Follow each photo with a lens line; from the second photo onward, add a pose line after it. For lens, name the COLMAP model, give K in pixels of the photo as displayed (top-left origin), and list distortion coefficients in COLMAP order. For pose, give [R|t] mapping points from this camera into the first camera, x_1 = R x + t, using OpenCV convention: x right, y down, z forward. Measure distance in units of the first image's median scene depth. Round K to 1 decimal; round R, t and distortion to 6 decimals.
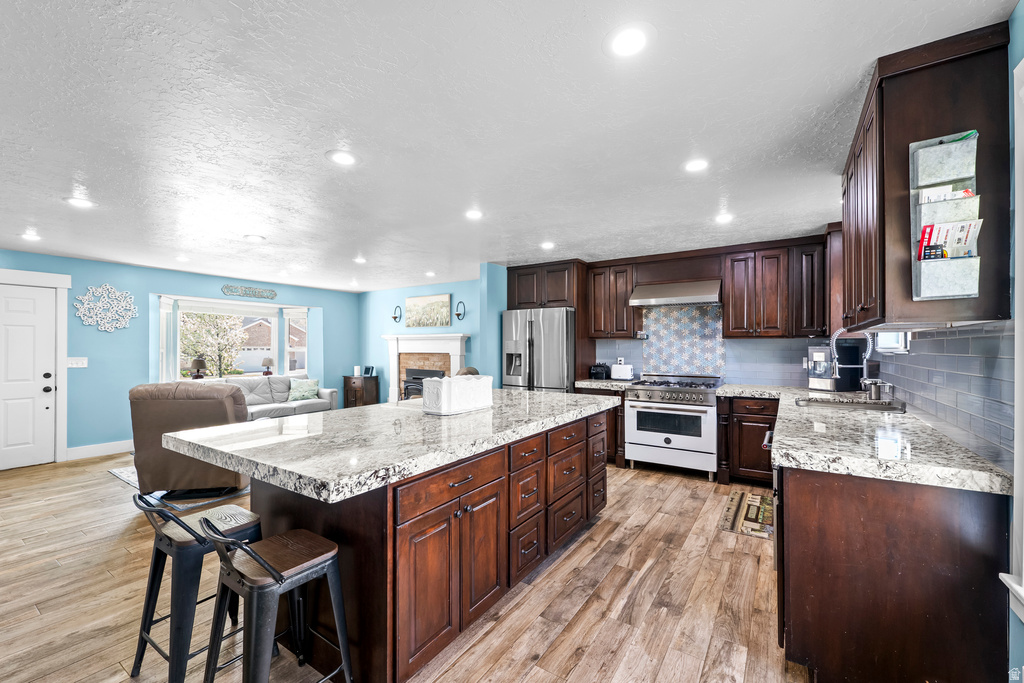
lens RADIAL K [[417.2, 0, 512.0], [0, 417.2, 341.5], [0, 0, 1]] dist [0.002191, -0.000627]
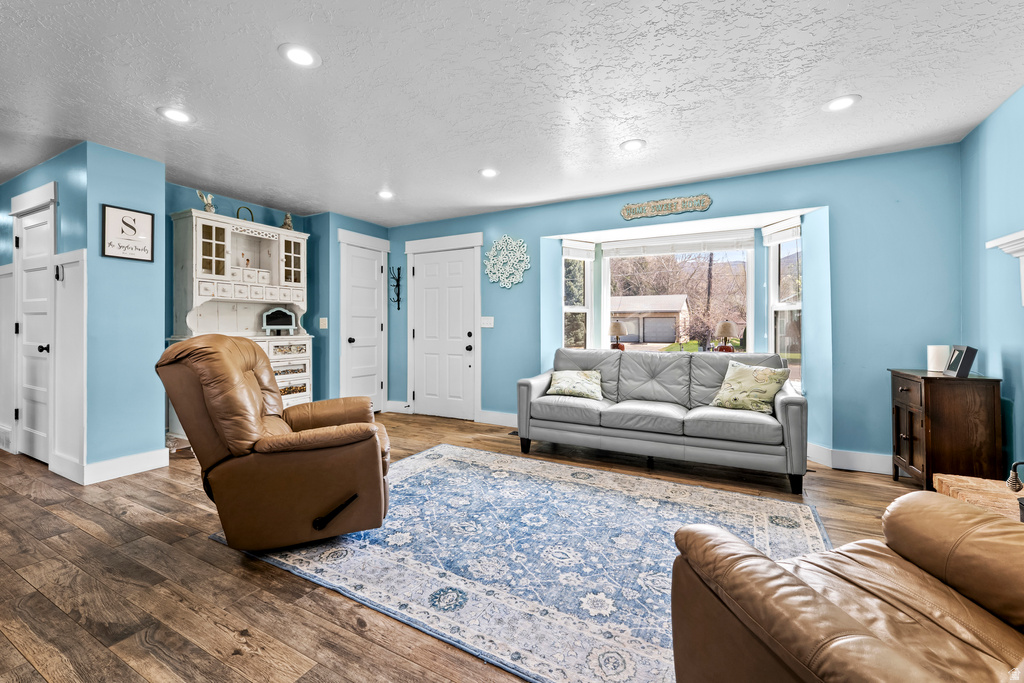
lens RADIAL K [[423.2, 0, 512.2], [0, 423.2, 328.2], [0, 0, 1]] dist [0.001204, 0.000128]
pose [[0.090025, 0.001710, -0.995938, -0.053259], [0.012542, 0.999917, 0.002851, 0.046249], [0.995861, -0.012748, 0.089996, 0.721793]]
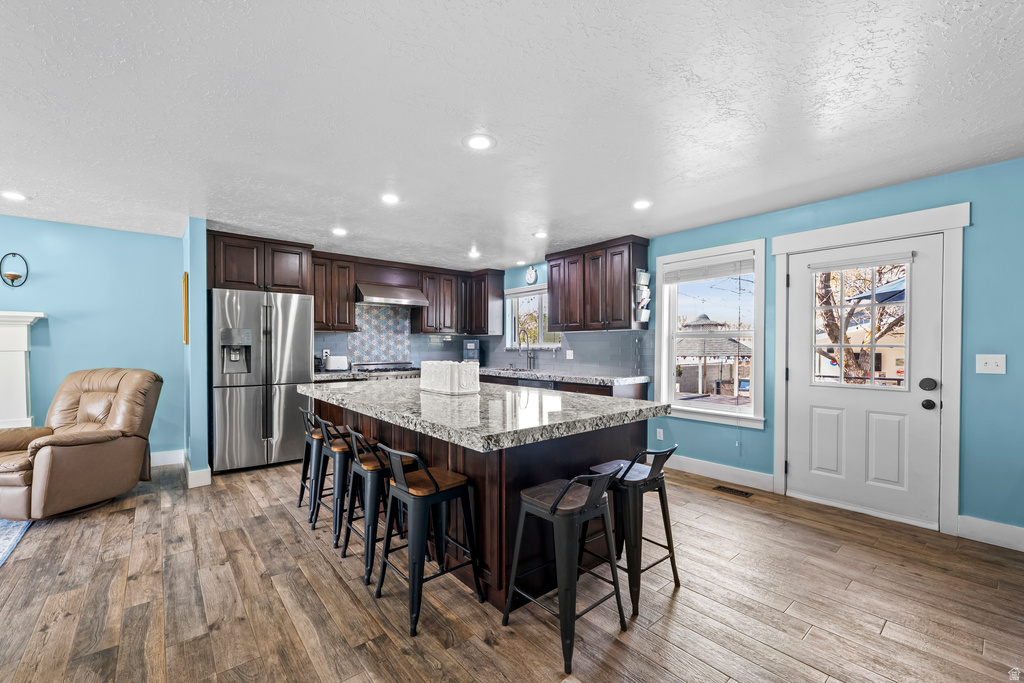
lens RADIAL K [[422.3, 0, 508.6], [0, 422.3, 350.0], [0, 0, 1]] dist [0.000926, 0.000030]
pose [[0.289378, -0.010184, 0.957161, -0.473390], [-0.013281, 0.999804, 0.014653, 0.014644], [-0.957123, -0.016952, 0.289186, 0.219604]]
